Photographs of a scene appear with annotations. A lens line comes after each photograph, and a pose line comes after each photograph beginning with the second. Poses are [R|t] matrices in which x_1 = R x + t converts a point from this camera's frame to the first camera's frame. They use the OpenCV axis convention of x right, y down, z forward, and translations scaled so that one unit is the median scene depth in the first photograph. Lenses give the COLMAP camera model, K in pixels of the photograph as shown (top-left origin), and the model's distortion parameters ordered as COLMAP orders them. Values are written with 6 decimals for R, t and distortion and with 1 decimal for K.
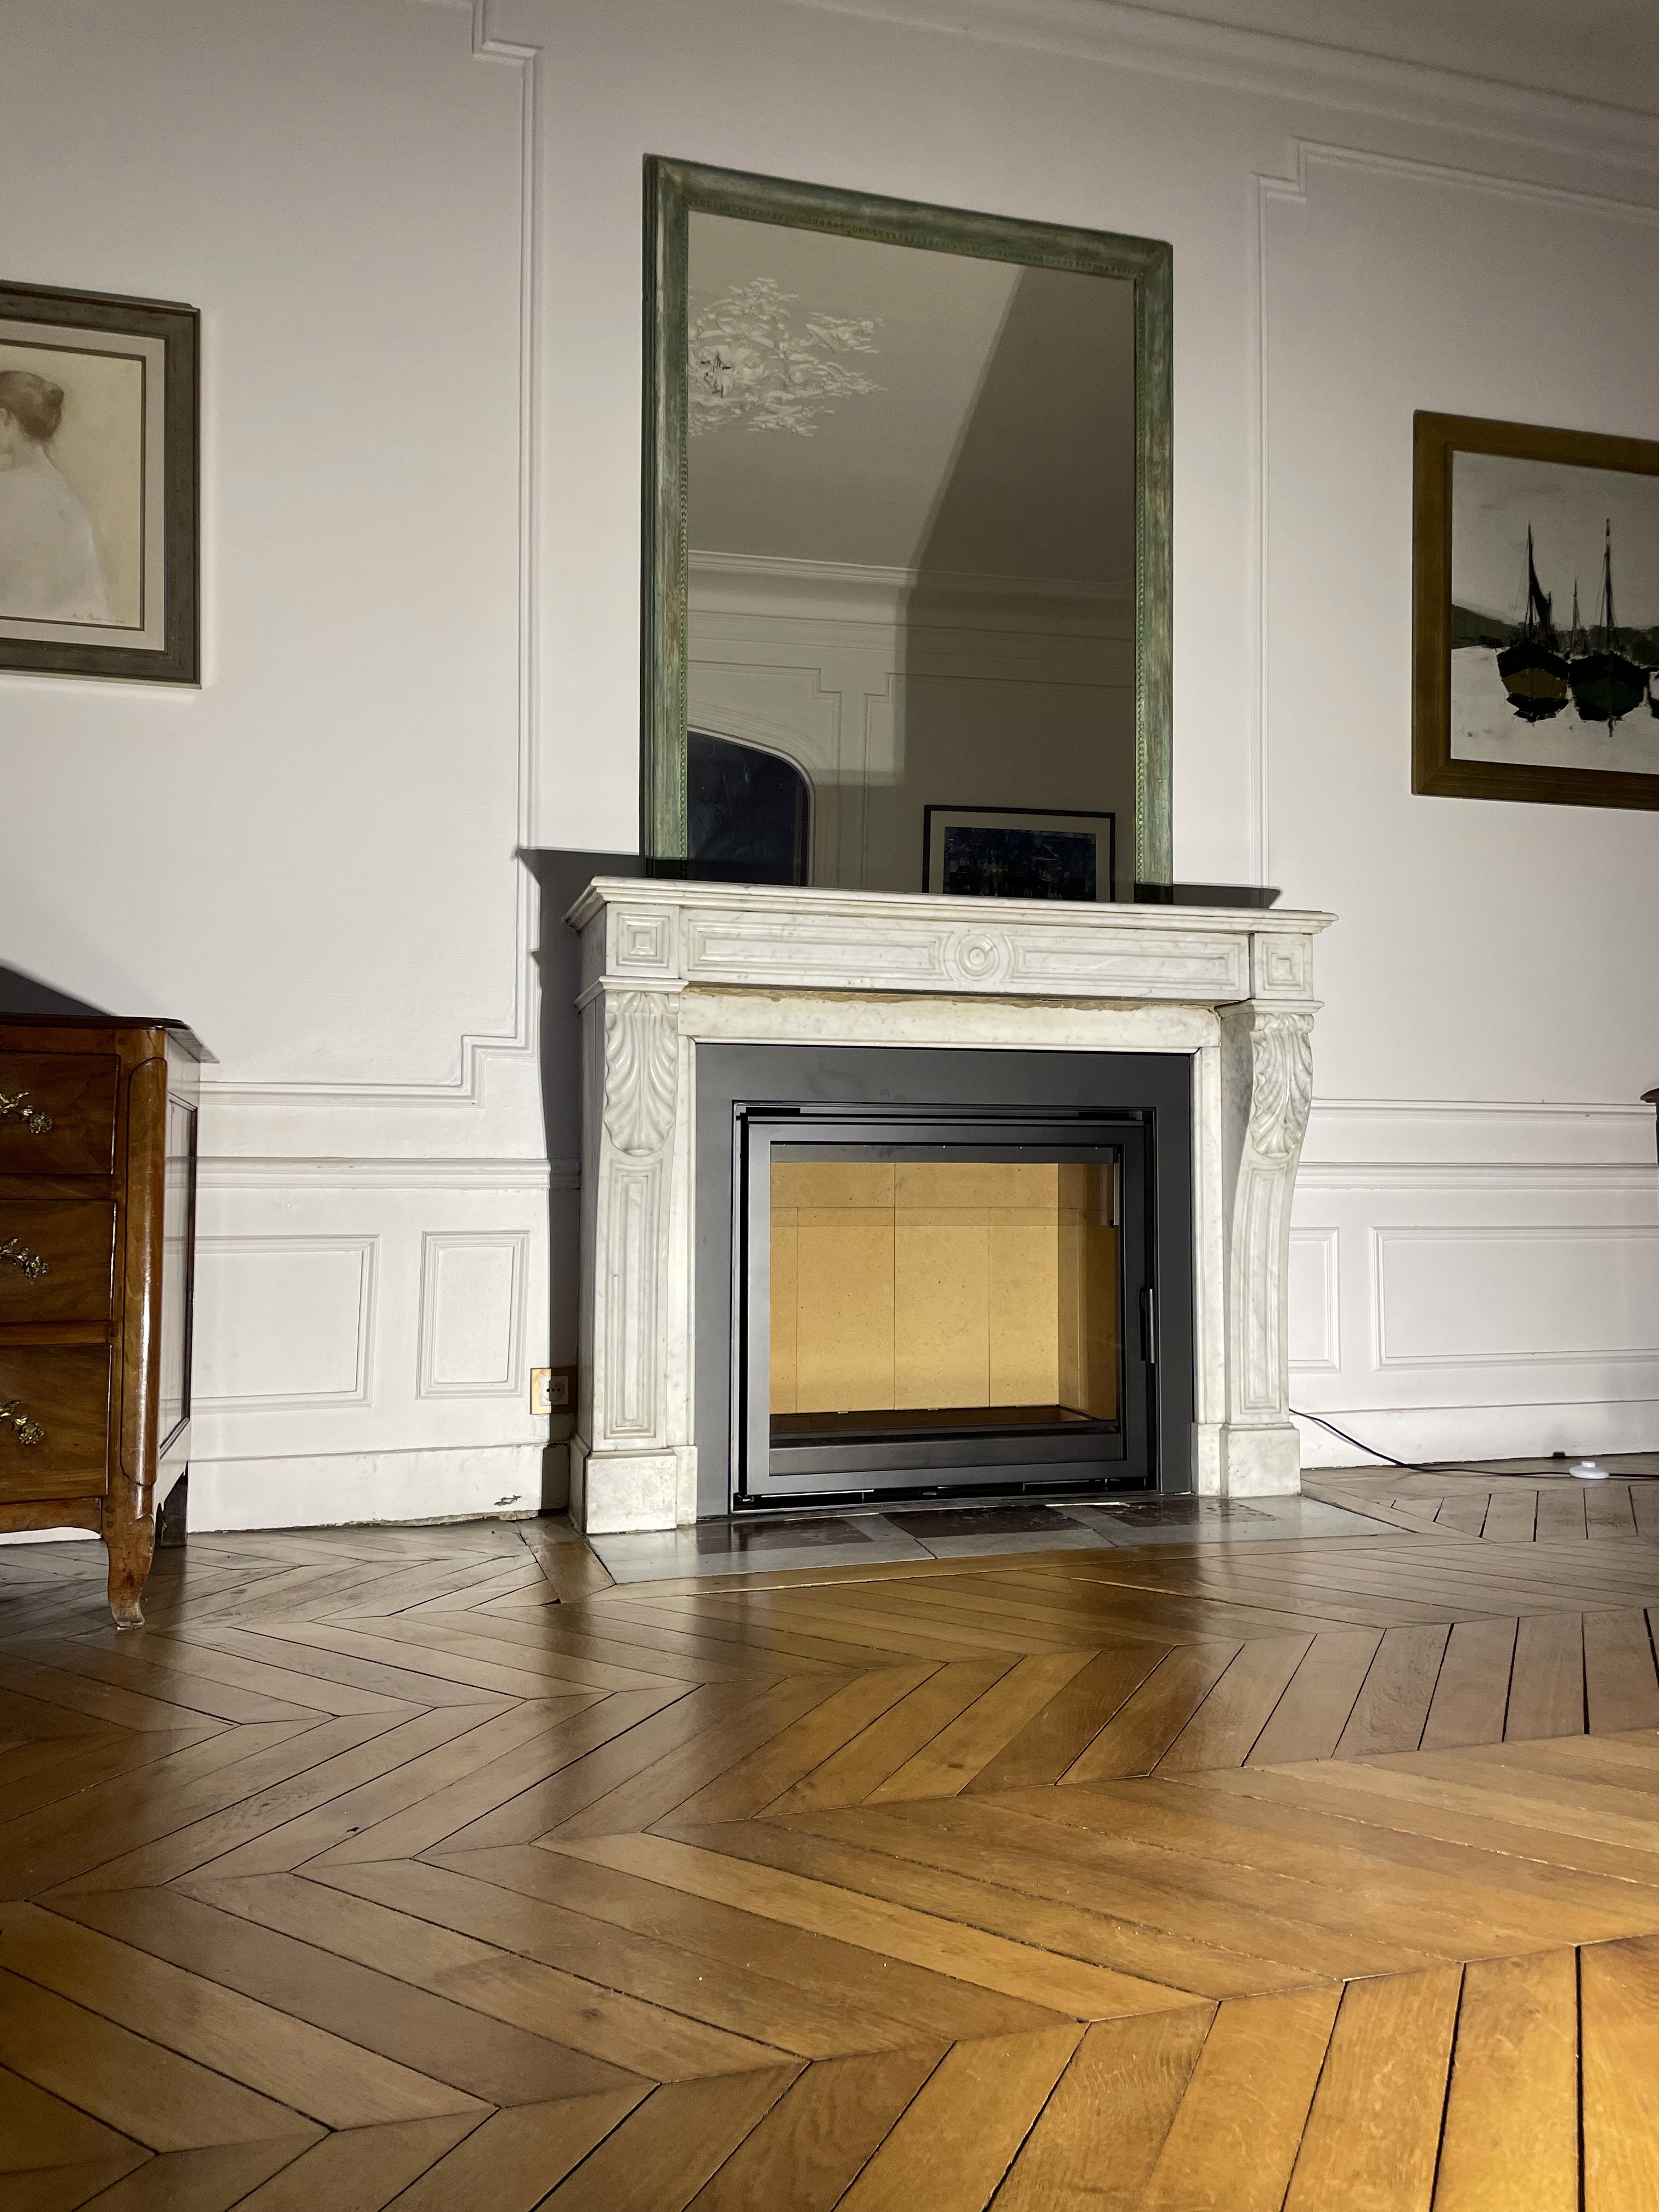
lens RADIAL K [[1727.6, 0, 705.6], [0, 1727.6, 1110.8], [0, 0, 1]] dist [0.115260, -0.132470]
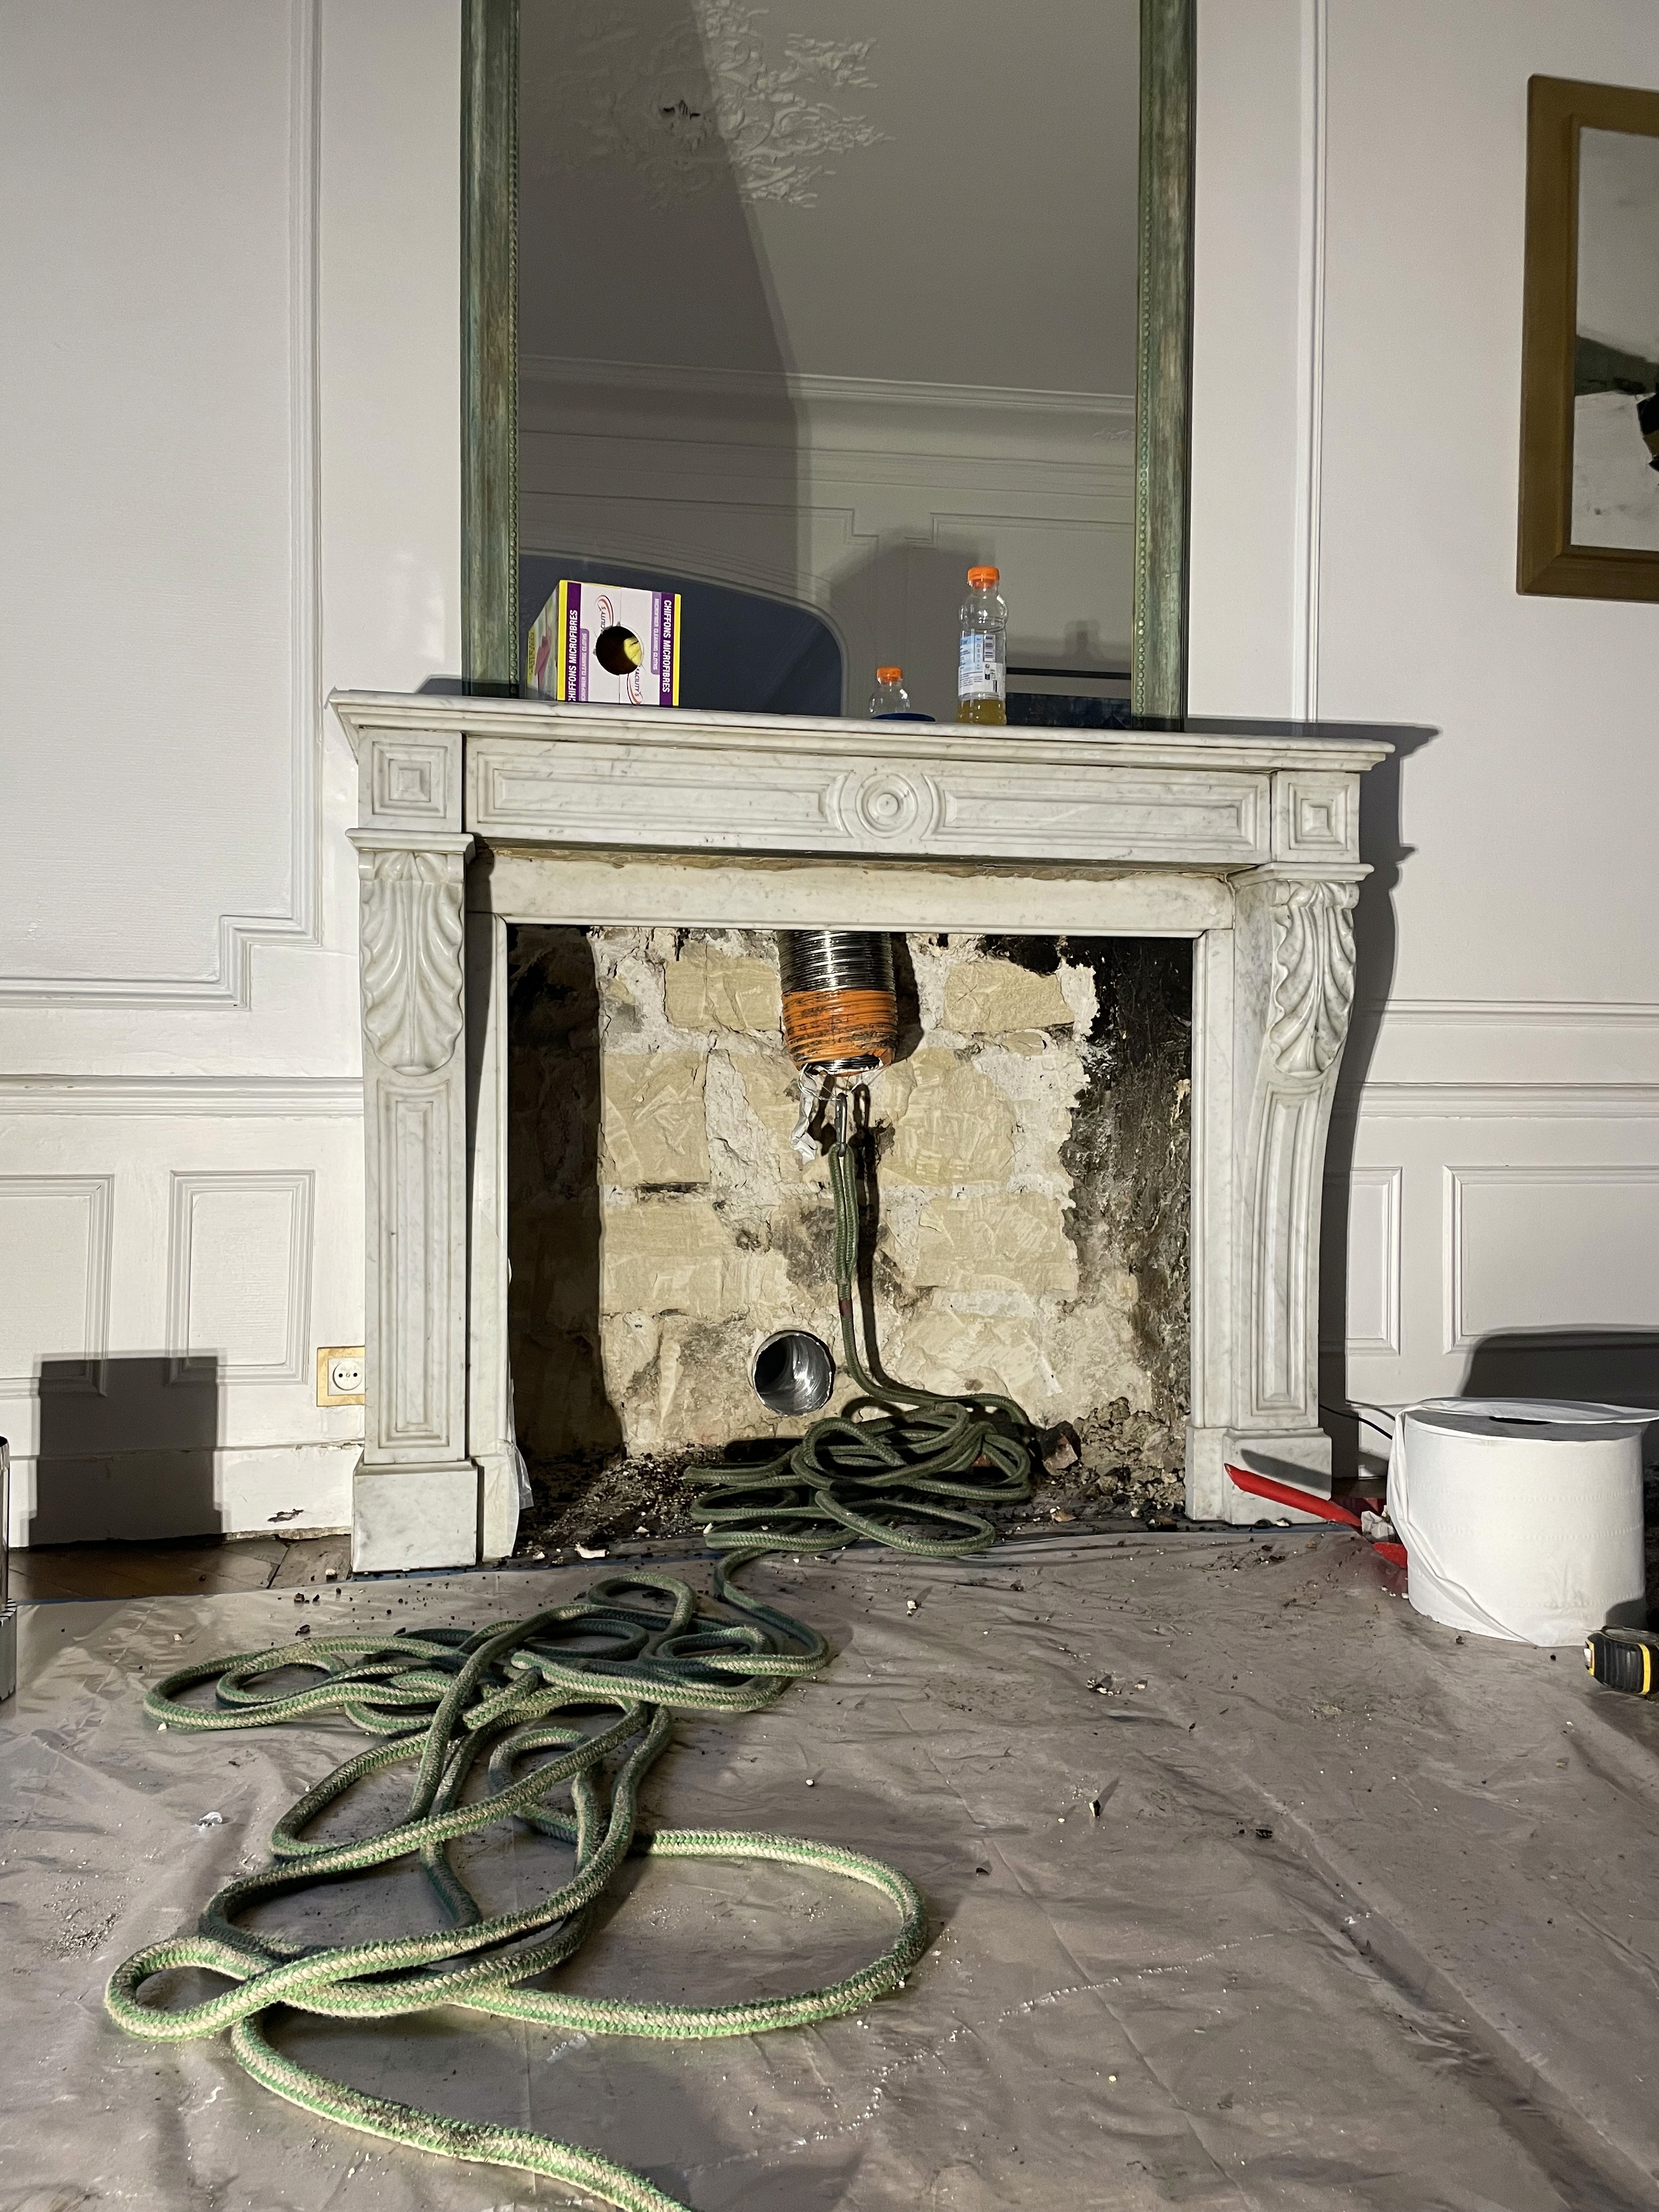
lens RADIAL K [[1727.6, 0, 705.6], [0, 1727.6, 1110.8], [0, 0, 1]] dist [0.115260, -0.132470]
pose [[0.997419, 0.004523, -0.071659, 0.127512], [-0.000834, 0.998677, 0.051423, 0.002867], [0.071797, -0.051230, 0.996103, 0.242516]]
